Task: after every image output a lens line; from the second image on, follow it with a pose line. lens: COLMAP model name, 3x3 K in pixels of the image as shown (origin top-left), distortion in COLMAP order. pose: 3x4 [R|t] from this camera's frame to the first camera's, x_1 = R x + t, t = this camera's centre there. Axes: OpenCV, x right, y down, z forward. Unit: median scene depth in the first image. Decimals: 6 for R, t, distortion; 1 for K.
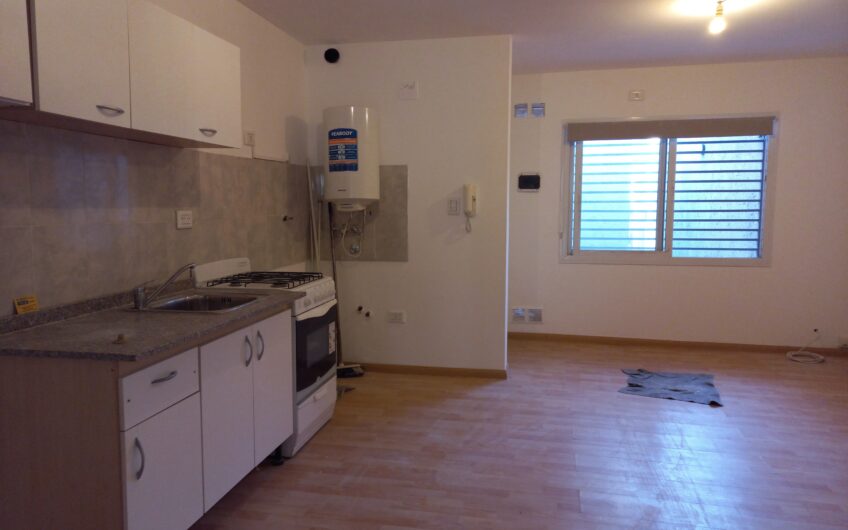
lens RADIAL K [[627.7, 0, 424.0], [0, 627.7, 265.0], [0, 0, 1]] dist [0.081504, -0.003979]
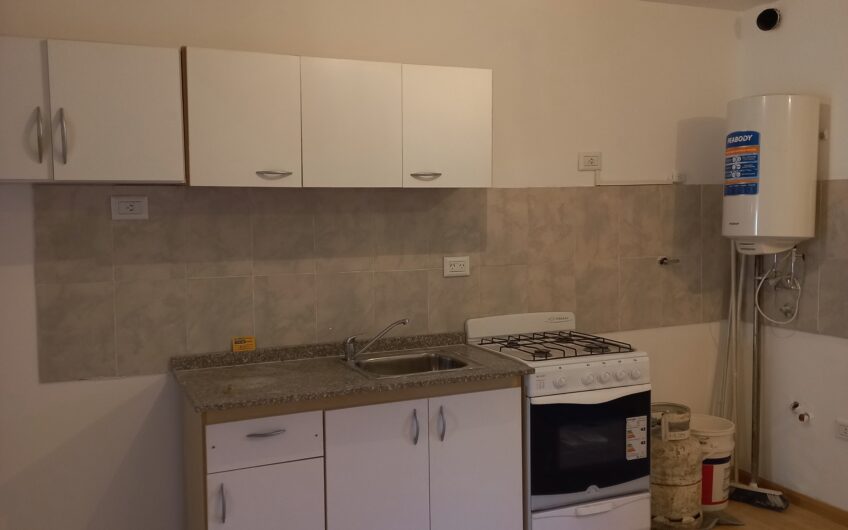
lens RADIAL K [[815.1, 0, 424.0], [0, 815.1, 265.0], [0, 0, 1]] dist [0.079748, -0.013881]
pose [[0.555562, 0.055002, -0.829654, 0.448917], [-0.067227, 0.997514, 0.021112, -0.076786], [0.828753, 0.044046, 0.557878, 0.258232]]
